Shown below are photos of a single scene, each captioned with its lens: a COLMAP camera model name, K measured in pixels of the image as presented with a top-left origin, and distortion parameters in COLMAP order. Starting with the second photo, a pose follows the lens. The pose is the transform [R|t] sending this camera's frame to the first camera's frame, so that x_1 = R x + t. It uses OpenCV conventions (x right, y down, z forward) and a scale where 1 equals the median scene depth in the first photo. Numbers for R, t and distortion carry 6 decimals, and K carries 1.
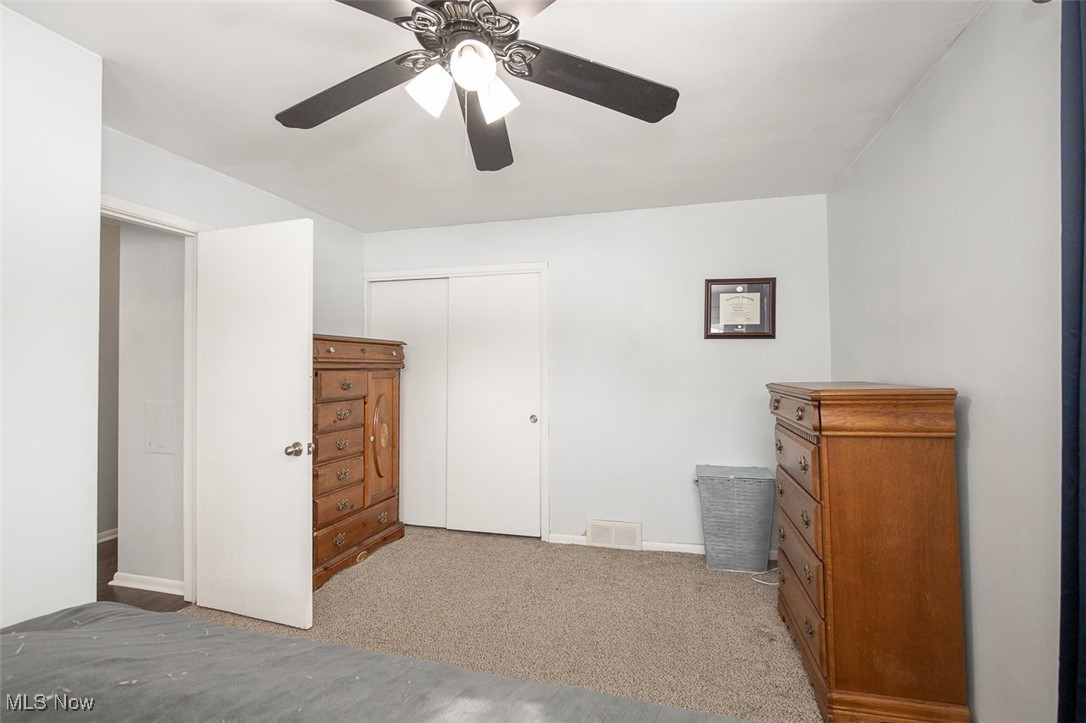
lens RADIAL K [[501.5, 0, 540.9], [0, 501.5, 356.6], [0, 0, 1]] dist [-0.017382, 0.003011]
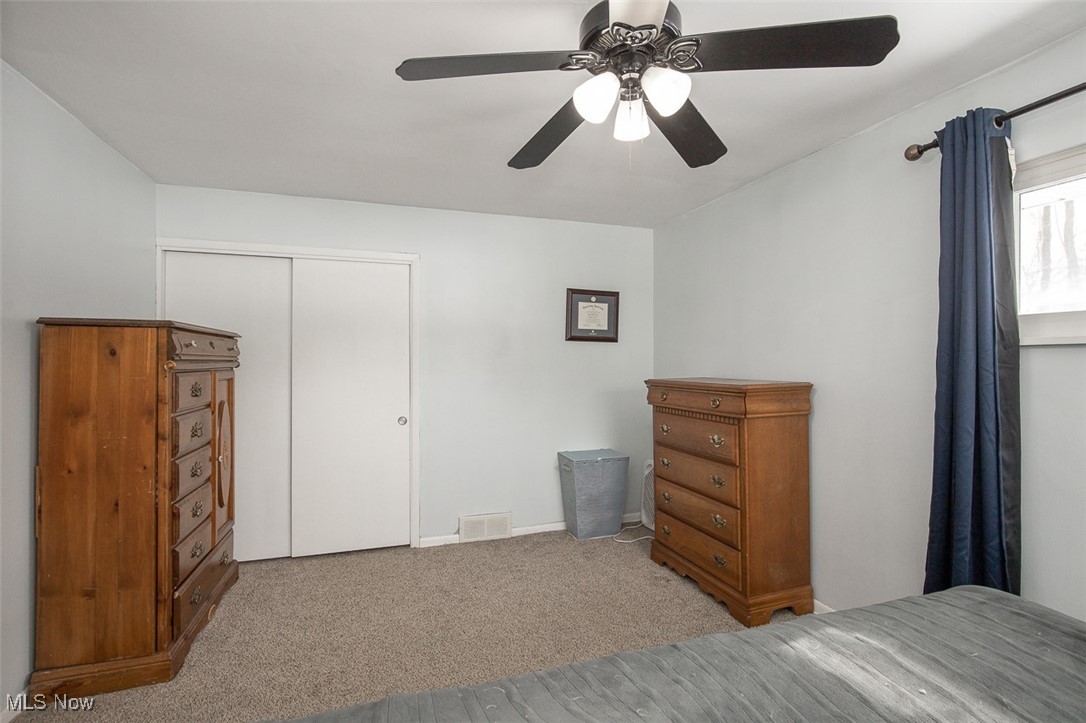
lens RADIAL K [[501.5, 0, 539.5], [0, 501.5, 364.2], [0, 0, 1]] dist [-0.017382, 0.003011]
pose [[0.829364, 0.000518, 0.558709, -0.360184], [-0.015326, 0.999644, 0.021824, -0.006316], [-0.558499, -0.026663, 0.829077, 0.092451]]
